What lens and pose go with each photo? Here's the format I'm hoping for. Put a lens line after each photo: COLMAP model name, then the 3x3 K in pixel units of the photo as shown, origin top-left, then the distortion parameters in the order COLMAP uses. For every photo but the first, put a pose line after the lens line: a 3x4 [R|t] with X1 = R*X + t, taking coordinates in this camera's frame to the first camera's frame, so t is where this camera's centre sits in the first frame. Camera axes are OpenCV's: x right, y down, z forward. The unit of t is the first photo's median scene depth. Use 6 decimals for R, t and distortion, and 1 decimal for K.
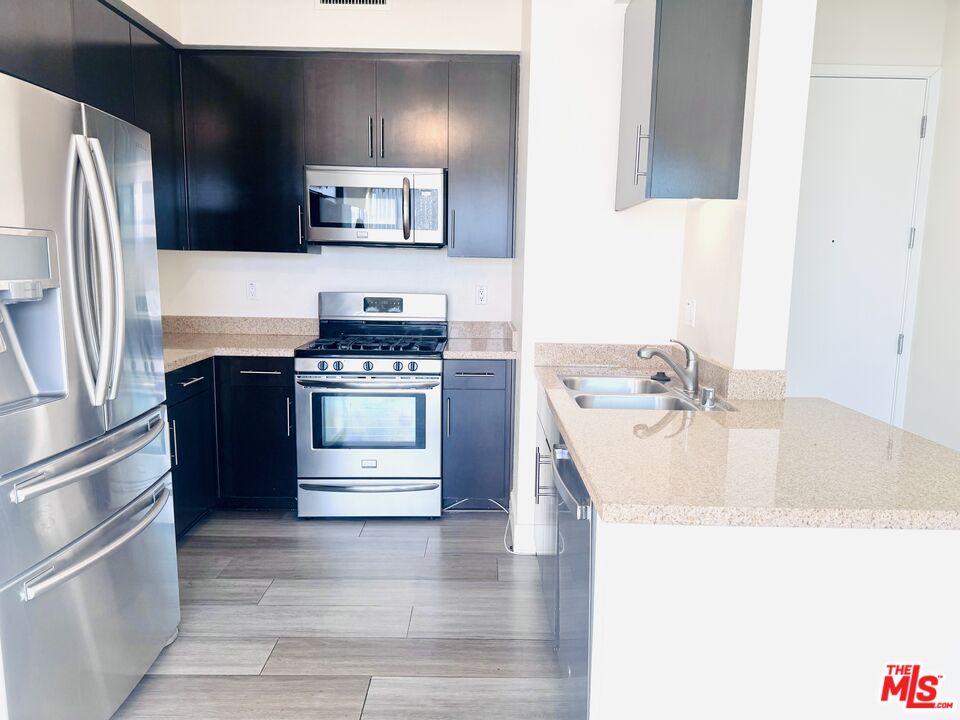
lens RADIAL K [[715.7, 0, 483.6], [0, 715.7, 364.6], [0, 0, 1]] dist [0.151429, -0.244852]
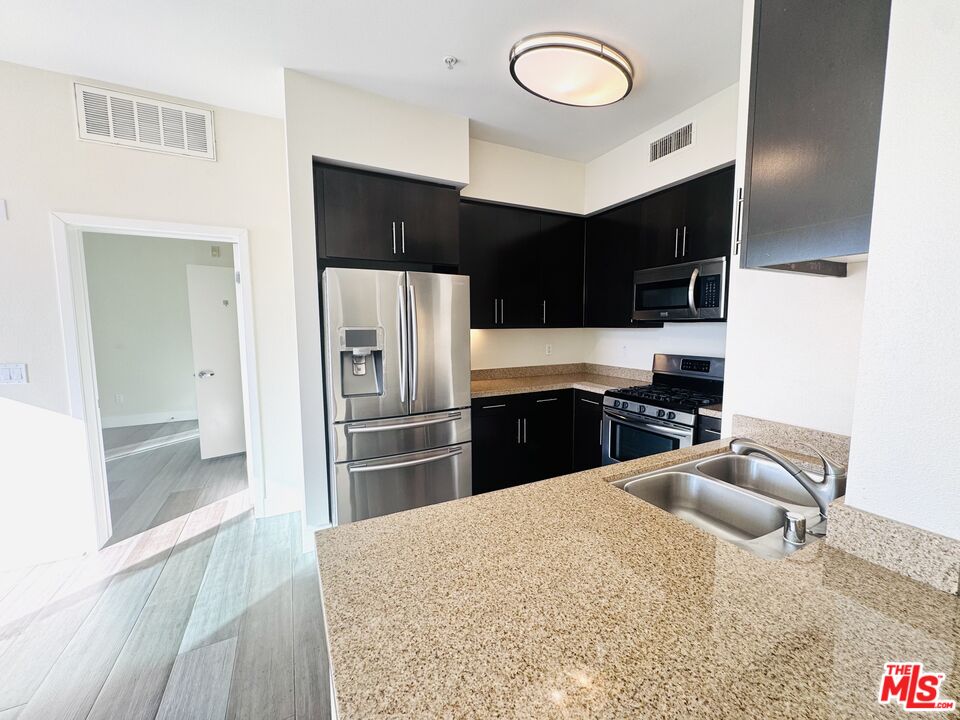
lens RADIAL K [[383.7, 0, 483.1], [0, 383.7, 360.8], [0, 0, 1]] dist [-0.000072, 0.000357]
pose [[0.442515, 0.066208, -0.894314, 0.351231], [-0.119215, 0.992762, 0.014508, -0.063283], [0.888802, 0.100196, 0.447205, 0.393070]]
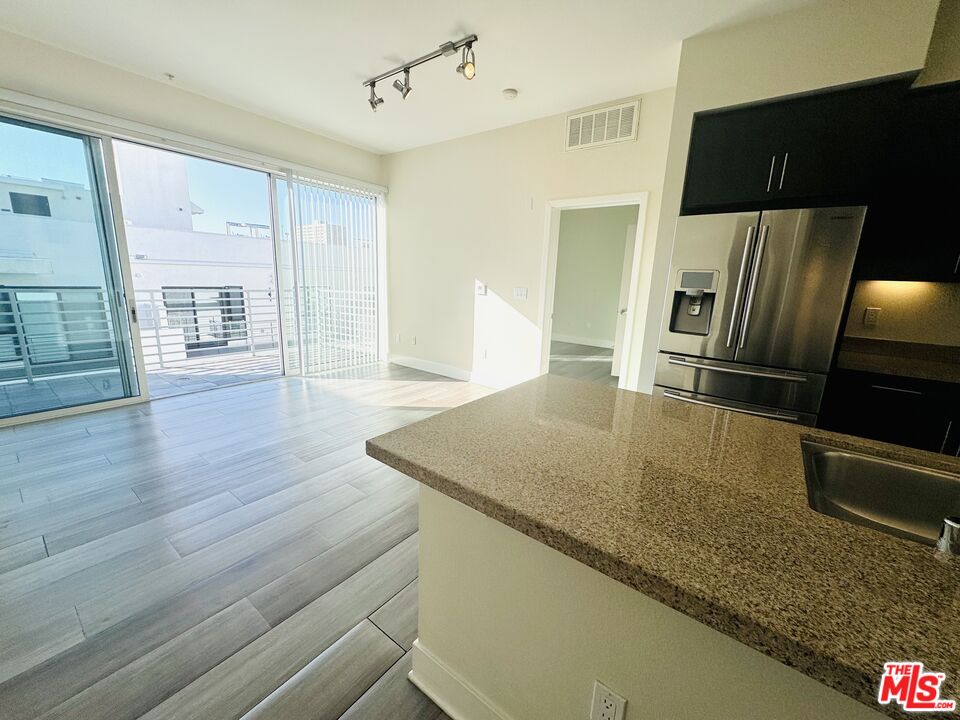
lens RADIAL K [[383.7, 0, 483.1], [0, 383.7, 360.8], [0, 0, 1]] dist [-0.000072, 0.000357]
pose [[-0.615399, 0.128745, -0.777631, 0.489724], [-0.163351, 0.944321, 0.285614, -0.064346], [0.771104, 0.302793, -0.560103, 0.640945]]
